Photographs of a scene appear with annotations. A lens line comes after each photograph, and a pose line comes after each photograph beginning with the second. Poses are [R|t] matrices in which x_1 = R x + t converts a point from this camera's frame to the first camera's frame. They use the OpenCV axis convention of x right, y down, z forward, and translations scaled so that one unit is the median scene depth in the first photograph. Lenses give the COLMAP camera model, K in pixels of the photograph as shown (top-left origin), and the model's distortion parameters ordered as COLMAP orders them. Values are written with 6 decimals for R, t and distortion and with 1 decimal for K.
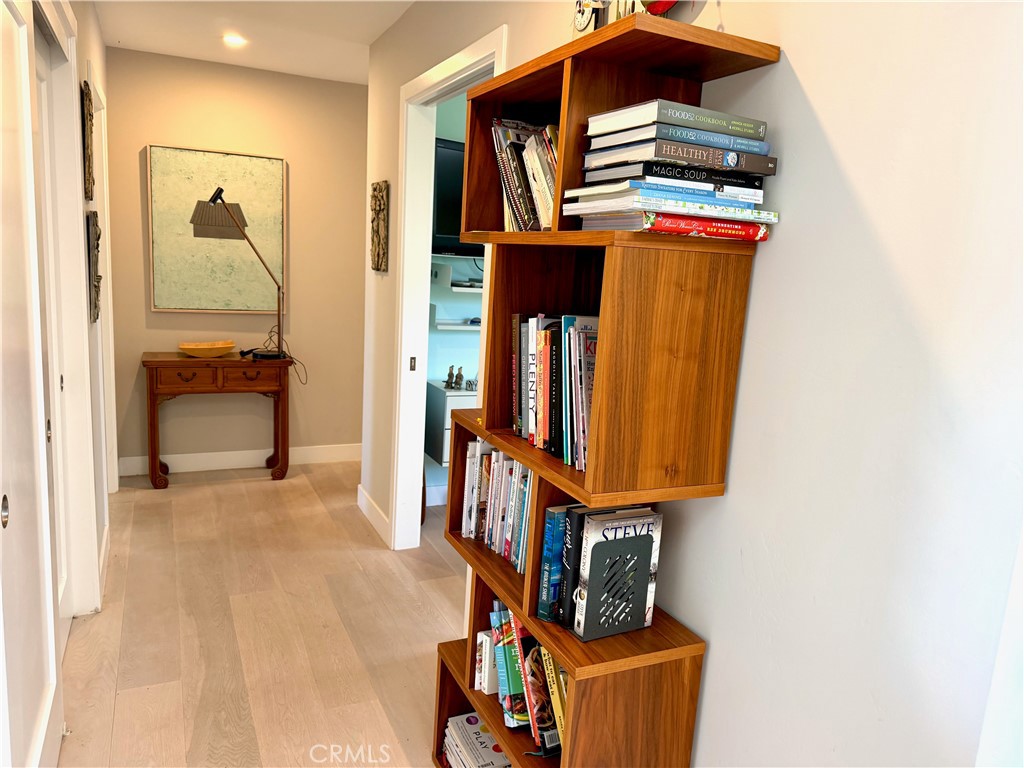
lens RADIAL K [[724.6, 0, 511.4], [0, 724.6, 384.3], [0, 0, 1]] dist [0.071142, 0.001077]
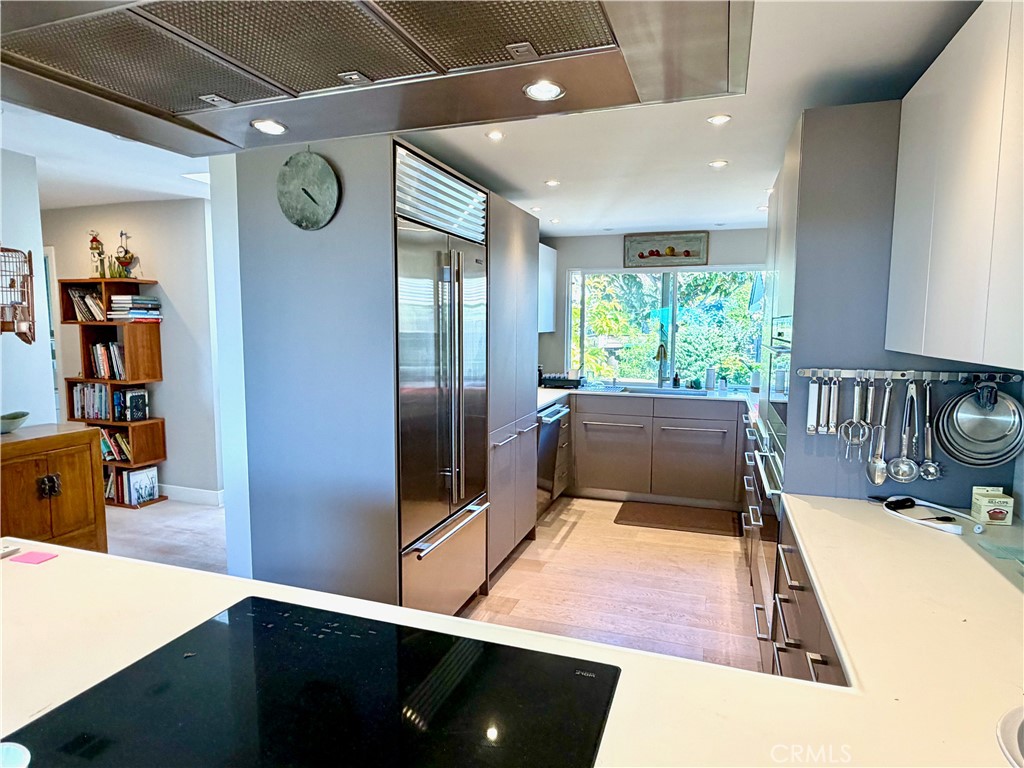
lens RADIAL K [[602.7, 0, 510.6], [0, 602.7, 385.3], [0, 0, 1]] dist [0.001682, 0.000117]
pose [[0.697876, -0.134119, 0.703549, -0.757094], [0.160680, 0.986589, 0.028691, 0.395953], [-0.697962, 0.093024, 0.710067, -2.863463]]
